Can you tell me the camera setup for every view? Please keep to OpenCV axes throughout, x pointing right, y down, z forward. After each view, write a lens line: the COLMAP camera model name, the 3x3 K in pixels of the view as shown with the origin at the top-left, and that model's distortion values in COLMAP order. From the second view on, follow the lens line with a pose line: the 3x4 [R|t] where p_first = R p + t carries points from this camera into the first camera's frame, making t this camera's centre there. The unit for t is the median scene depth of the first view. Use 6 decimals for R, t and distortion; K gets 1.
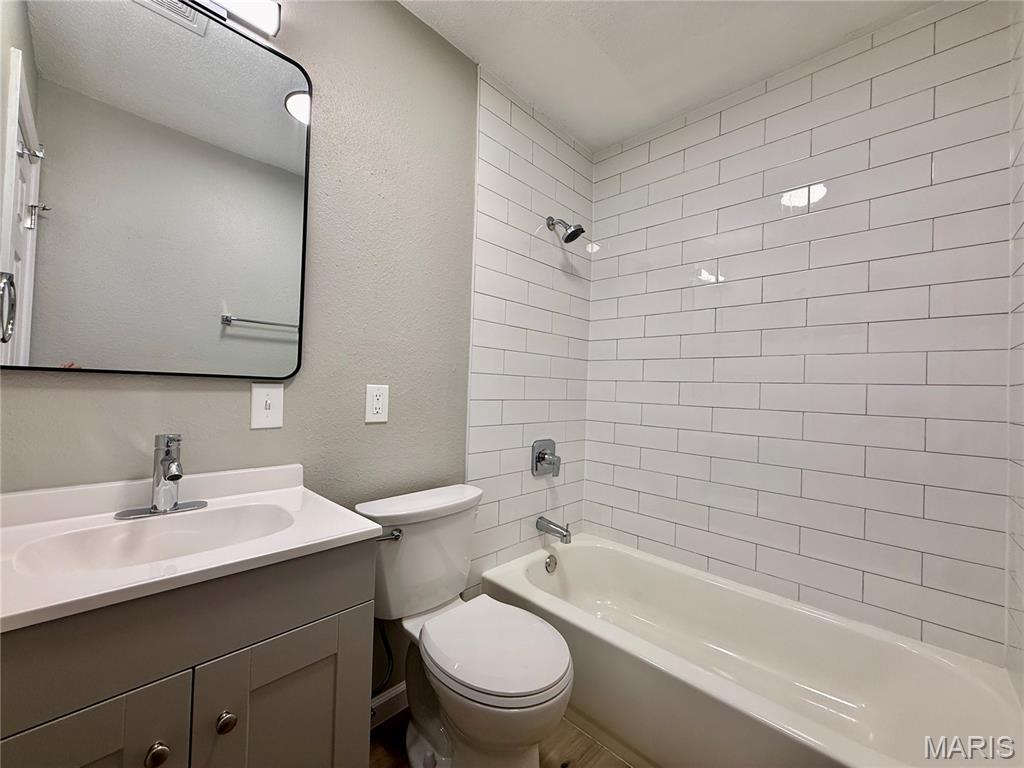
lens RADIAL K [[409.8, 0, 510.0], [0, 409.8, 385.3], [0, 0, 1]] dist [0.000087, 0.000229]
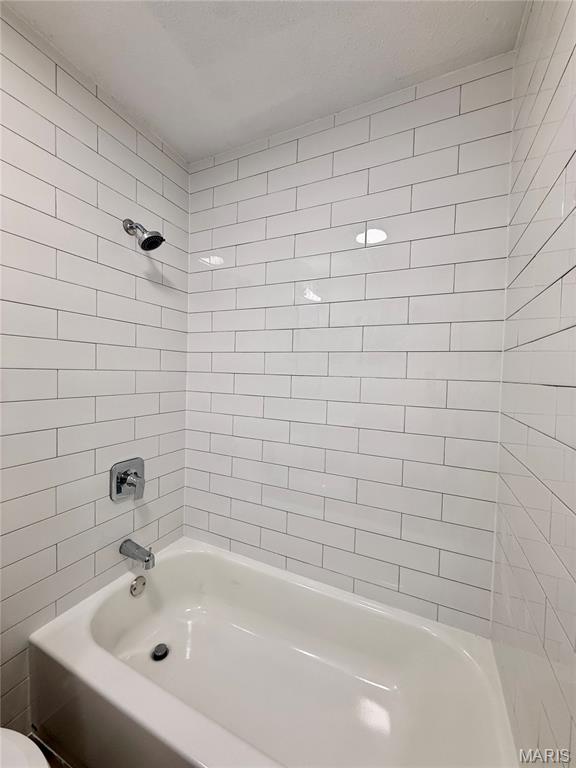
lens RADIAL K [[307.3, 0, 289.7], [0, 307.3, 383.0], [0, 0, 1]] dist [0.000087, 0.000229]
pose [[0.947443, -0.019491, 0.319330, 0.218418], [0.001873, 0.998463, 0.055387, -0.085522], [-0.319919, -0.051878, 0.946023, 0.220360]]
